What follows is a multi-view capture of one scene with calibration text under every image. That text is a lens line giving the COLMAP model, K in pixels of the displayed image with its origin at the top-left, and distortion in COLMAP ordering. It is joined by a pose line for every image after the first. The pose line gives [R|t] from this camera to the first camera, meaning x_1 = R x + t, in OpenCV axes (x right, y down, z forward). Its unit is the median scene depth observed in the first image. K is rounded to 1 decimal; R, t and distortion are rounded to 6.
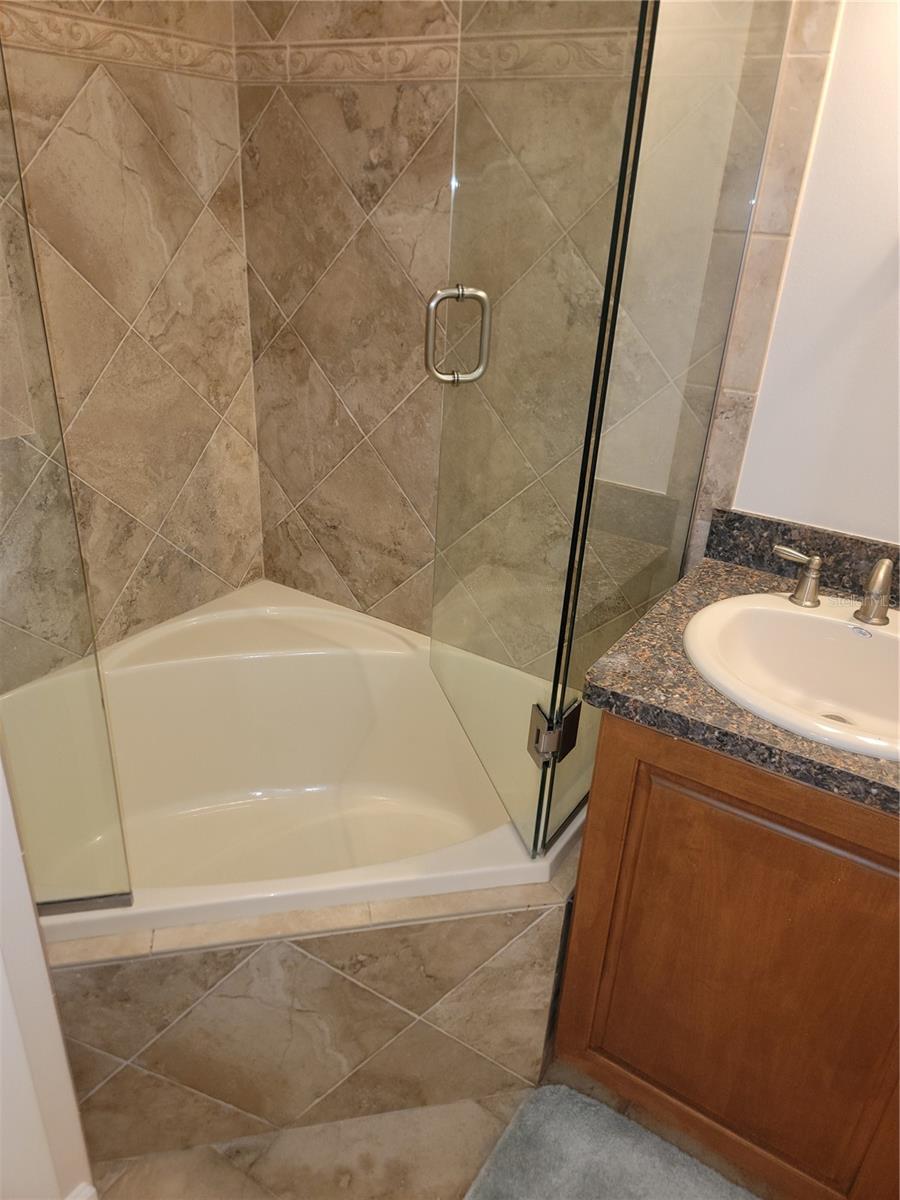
lens RADIAL K [[832.8, 0, 448.6], [0, 832.8, 612.1], [0, 0, 1]] dist [0.070806, -0.061817]
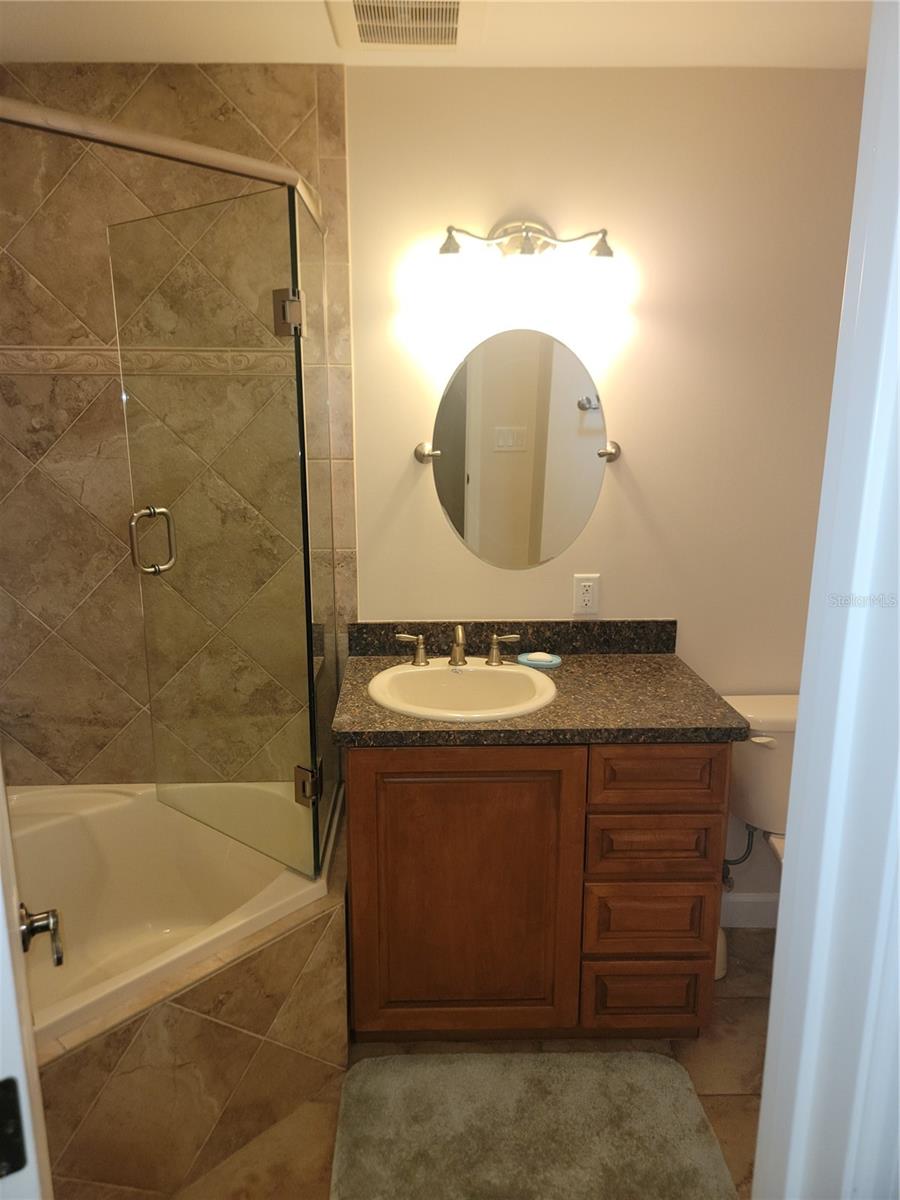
lens RADIAL K [[832.8, 0, 442.4], [0, 832.8, 608.9], [0, 0, 1]] dist [0.070806, -0.061817]
pose [[0.817282, -0.182799, 0.546475, -0.378326], [0.292942, 0.948463, -0.120844, 0.087288], [-0.496221, 0.258849, 0.828711, -0.362483]]
